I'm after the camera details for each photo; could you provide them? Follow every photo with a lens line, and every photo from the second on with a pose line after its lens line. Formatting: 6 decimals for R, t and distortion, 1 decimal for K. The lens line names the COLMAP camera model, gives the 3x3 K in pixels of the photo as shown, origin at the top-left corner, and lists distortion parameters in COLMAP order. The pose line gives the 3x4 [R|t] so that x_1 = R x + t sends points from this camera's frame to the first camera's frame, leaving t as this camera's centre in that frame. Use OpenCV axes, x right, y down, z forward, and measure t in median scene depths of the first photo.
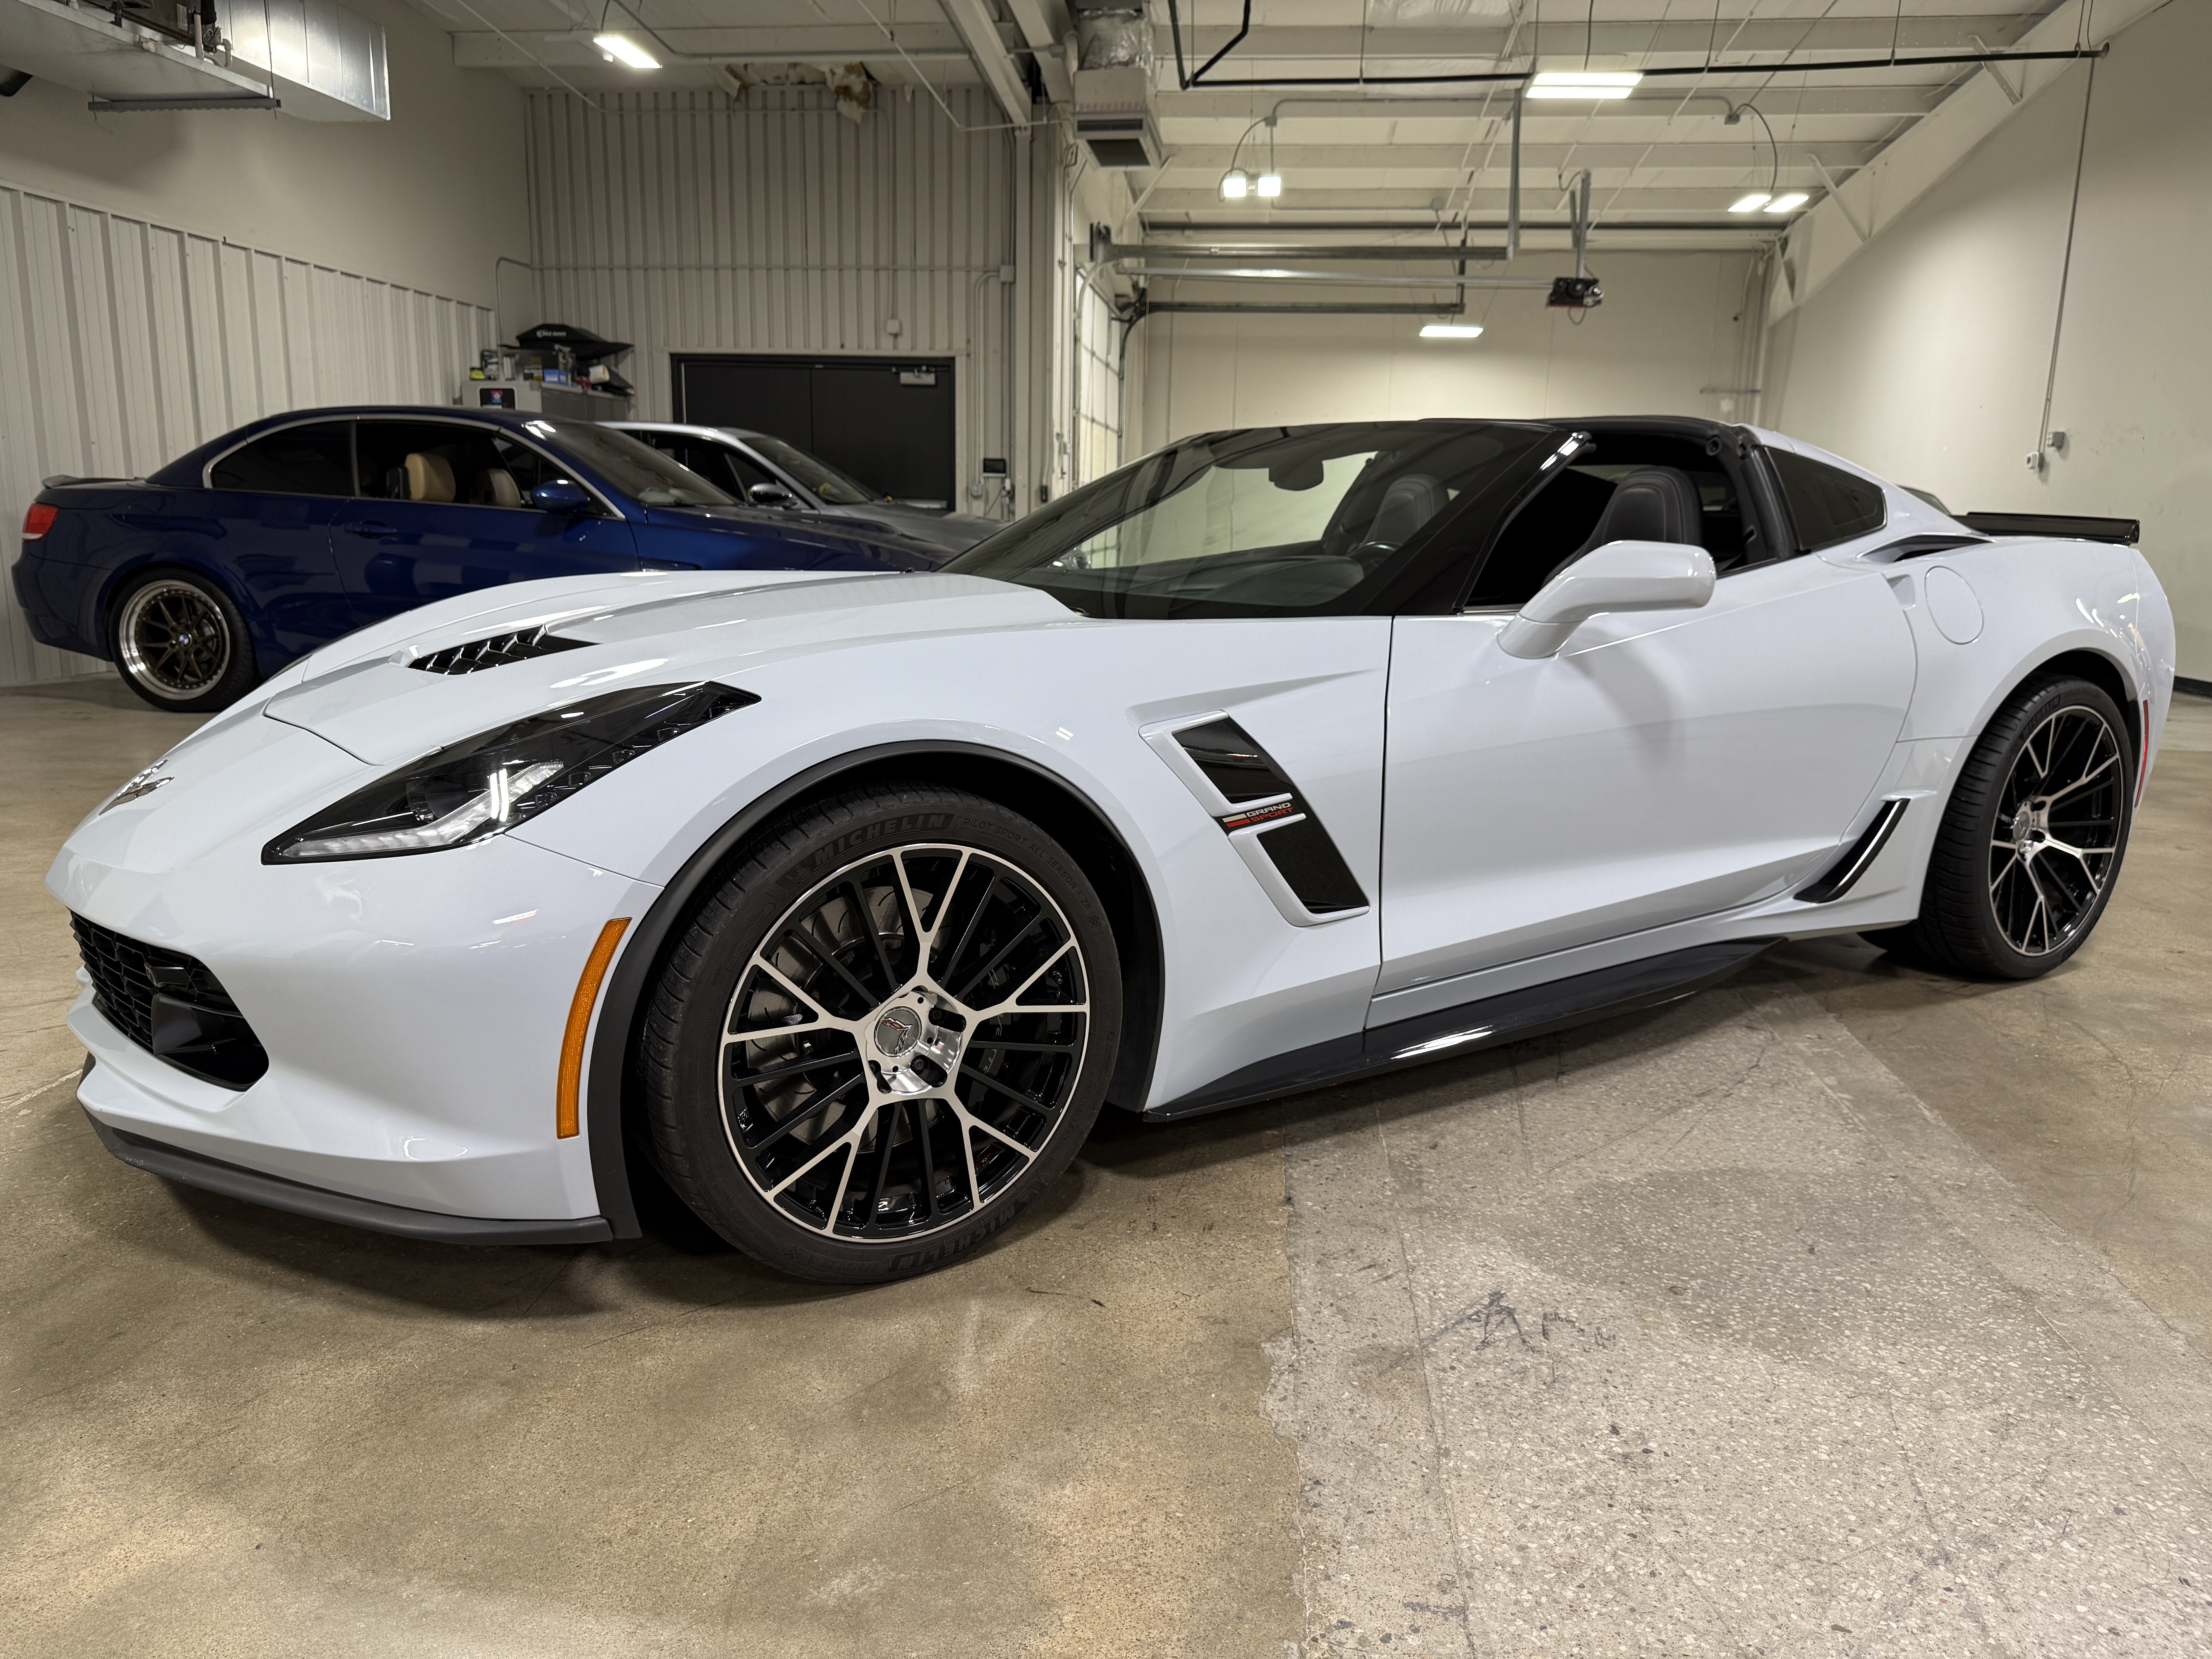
lens RADIAL K [[1551.1, 0, 1106.0], [0, 1551.1, 829.5], [0, 0, 1]] dist [0.072222, -0.106866]
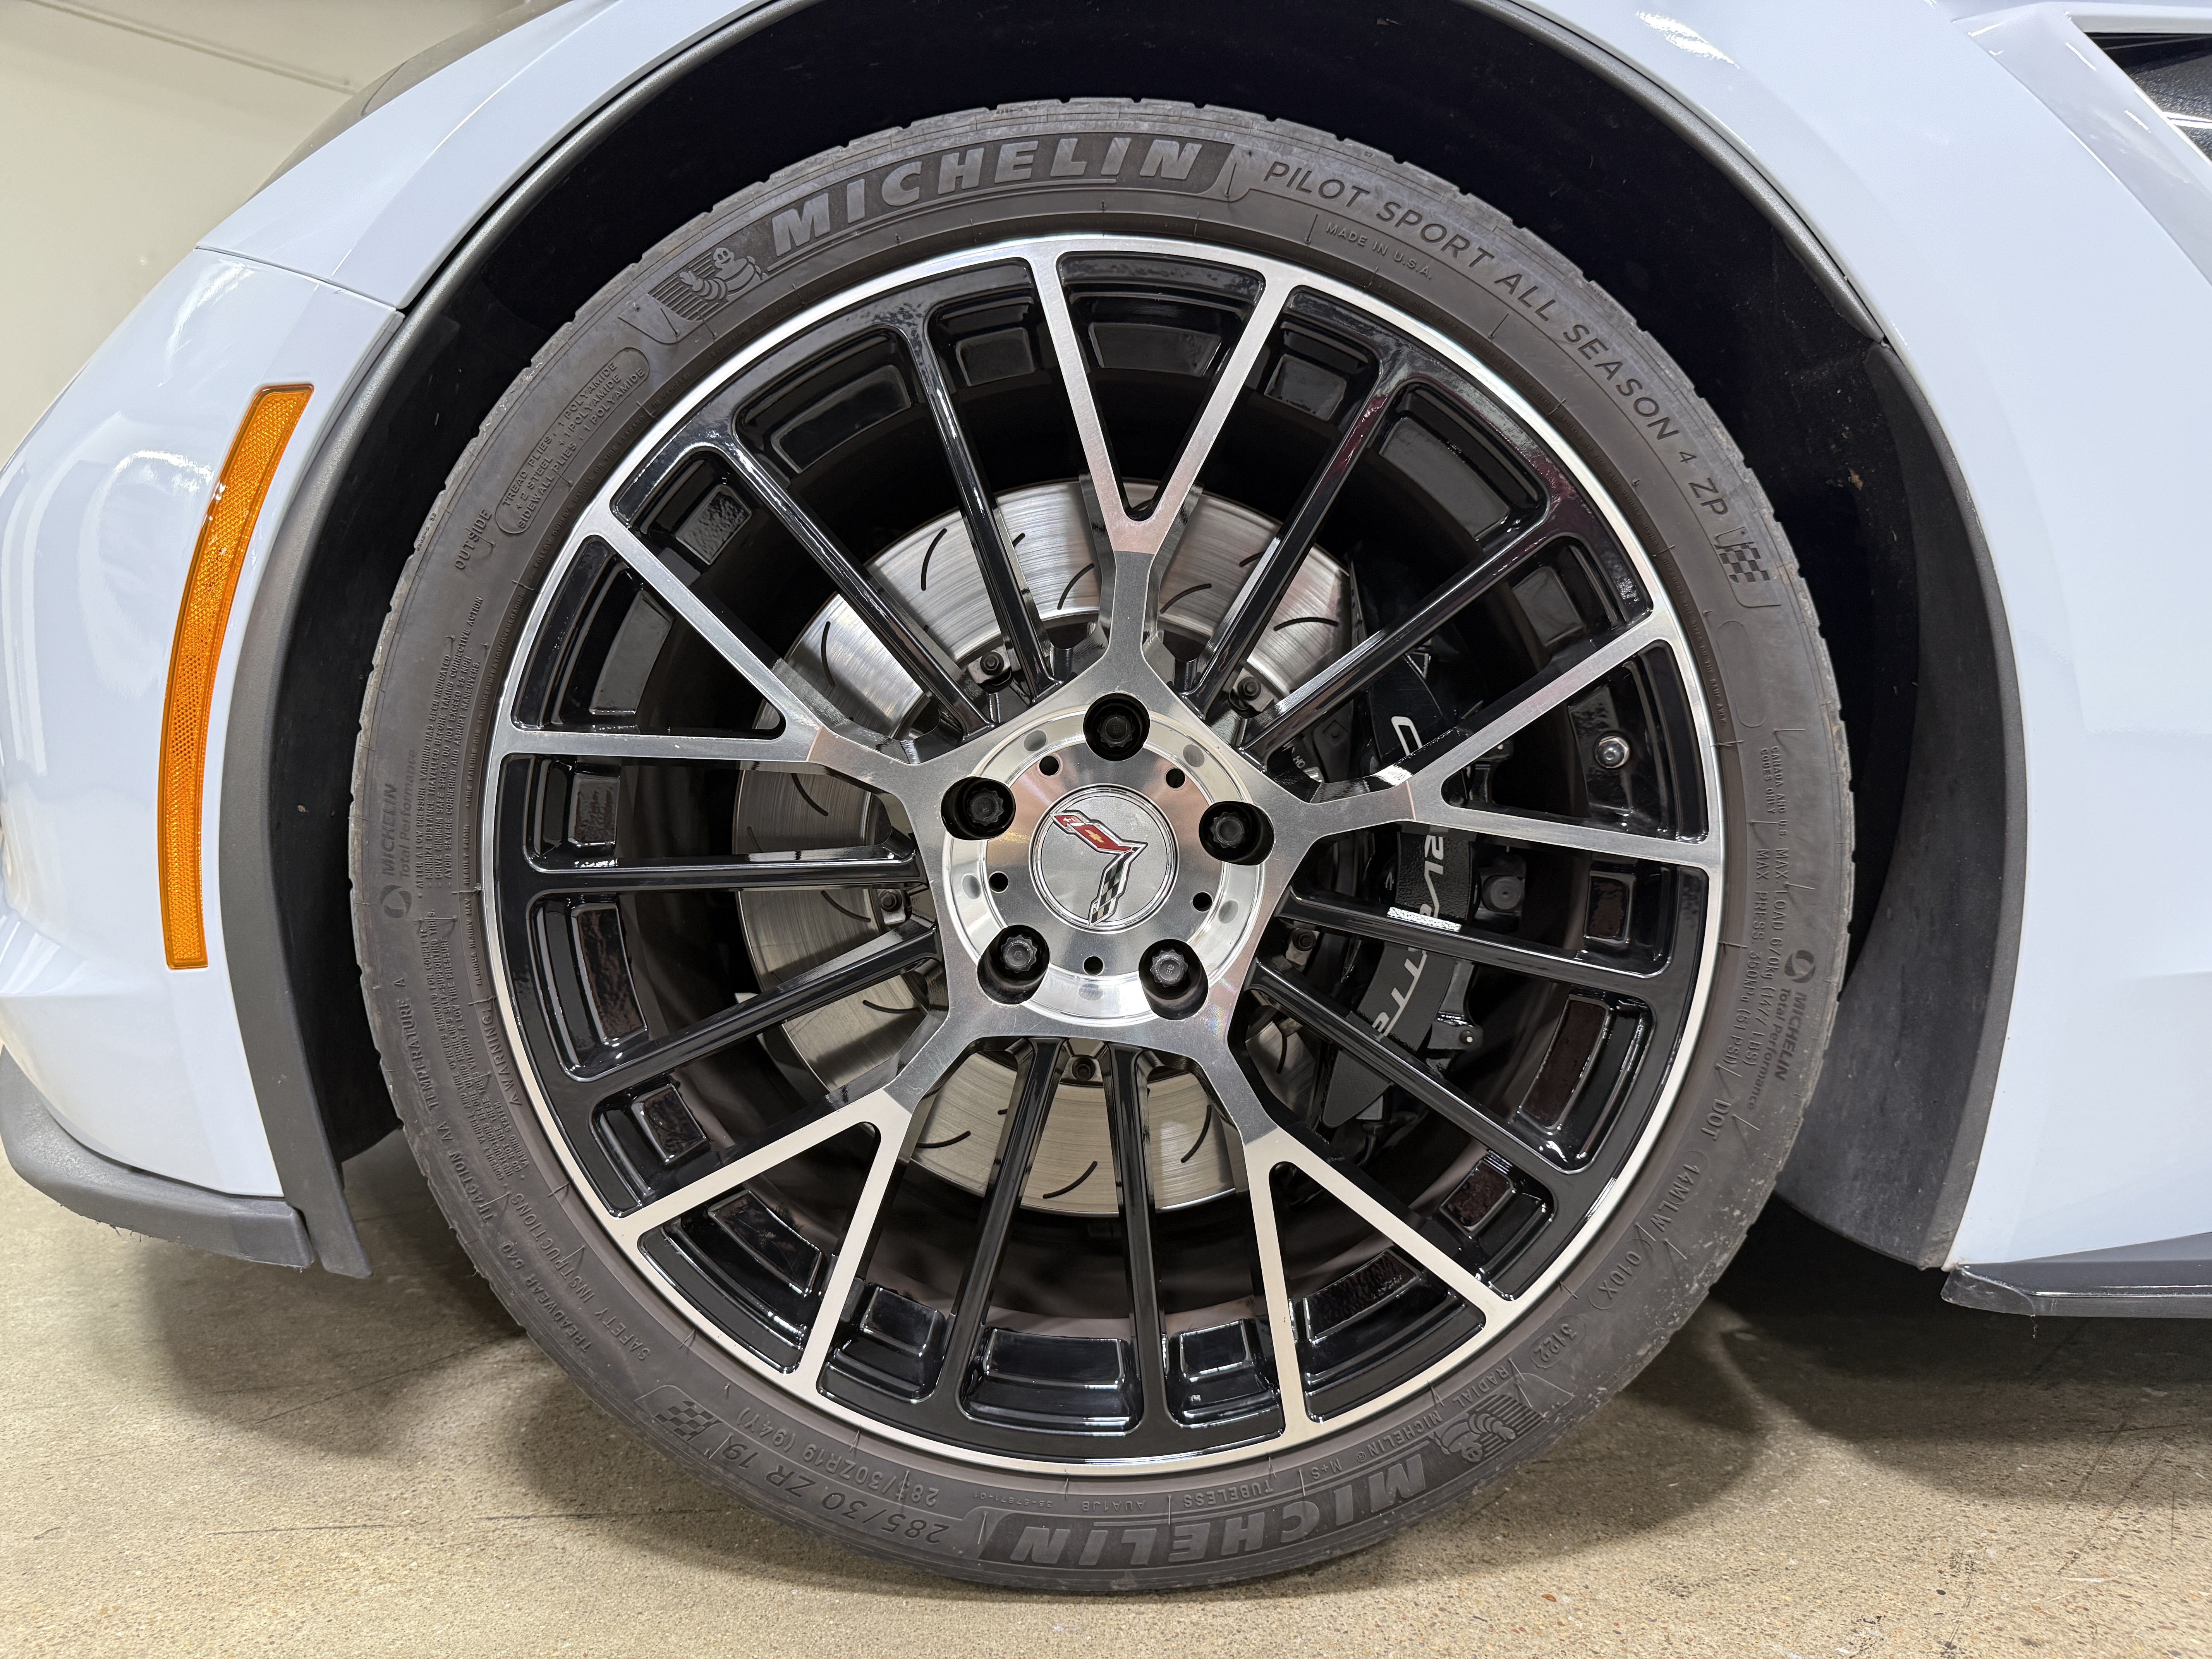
lens RADIAL K [[1554.2, 0, 1103.4], [0, 1554.2, 835.7], [0, 0, 1]] dist [-0.011317, -0.003465]
pose [[0.834405, 0.022351, -0.550698, 0.042486], [-0.101608, 0.988289, -0.113843, 0.120093], [0.541704, 0.150947, 0.826905, 0.516443]]
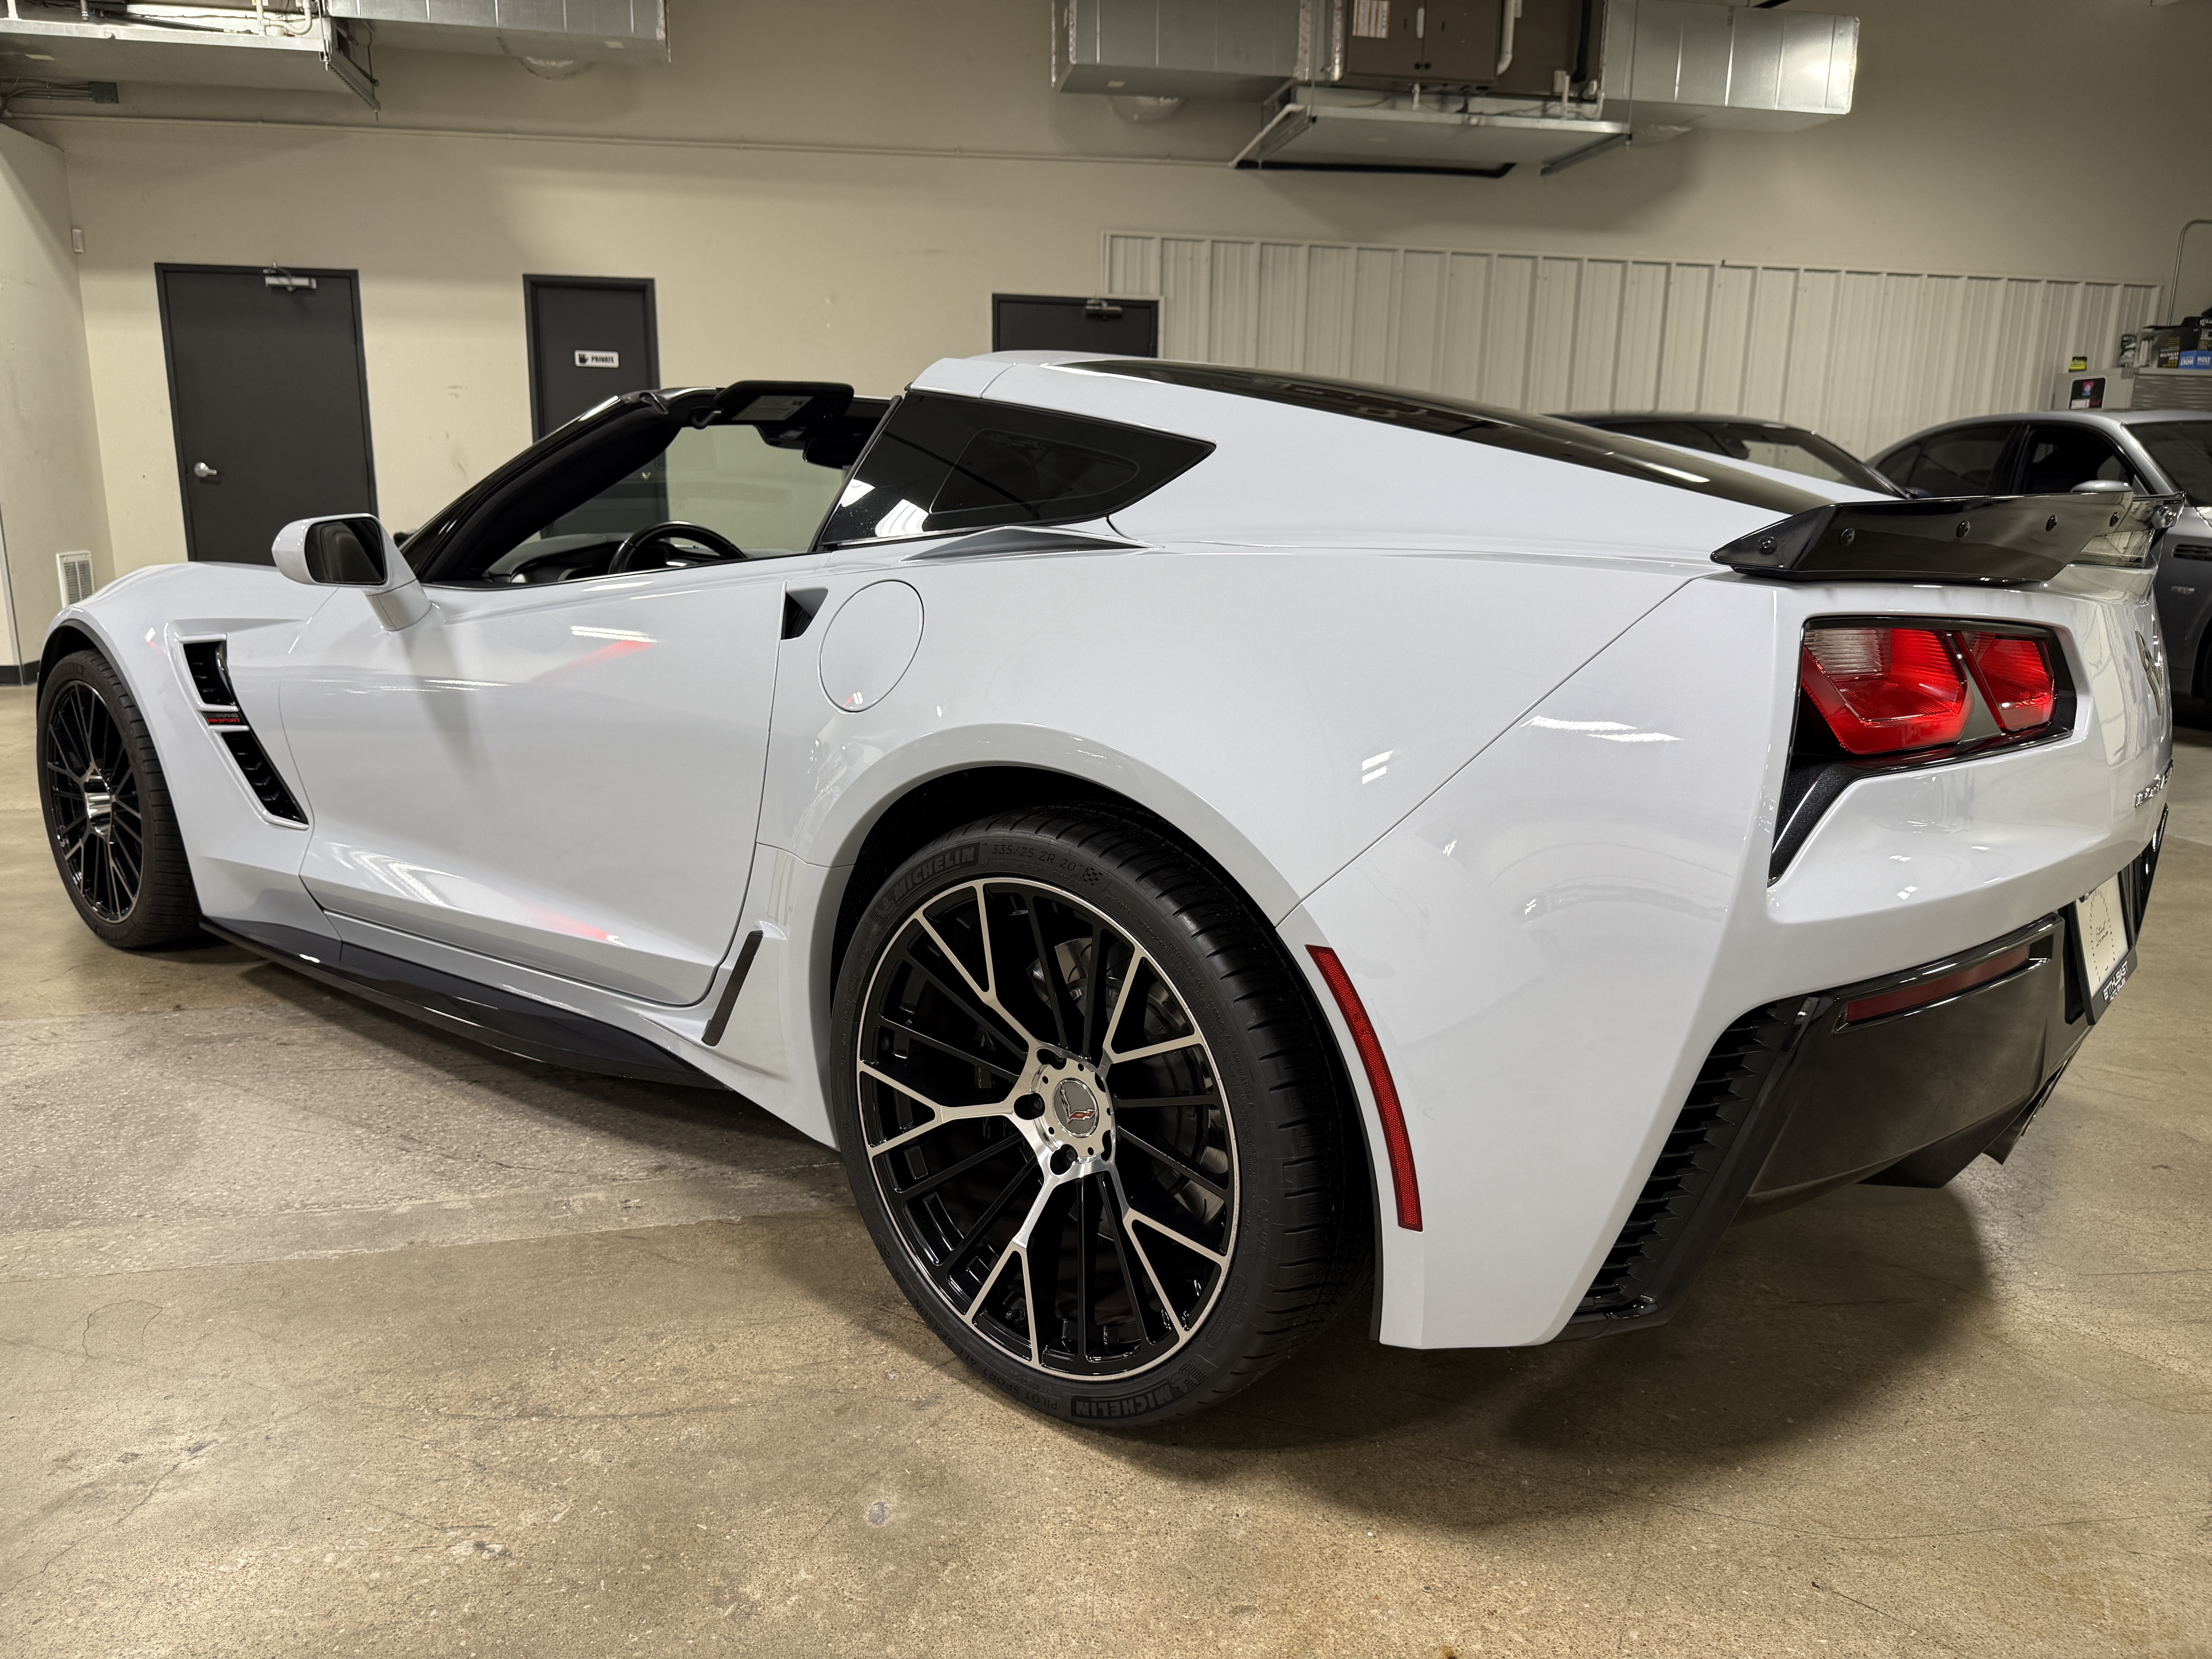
lens RADIAL K [[1569.6, 0, 1107.3], [0, 1569.6, 824.1], [0, 0, 1]] dist [0.059061, -0.073512]
pose [[0.312335, 0.184428, -0.931898, 1.288987], [-0.200395, 0.971690, 0.125139, -0.192995], [0.928595, 0.147662, 0.340451, 1.020417]]
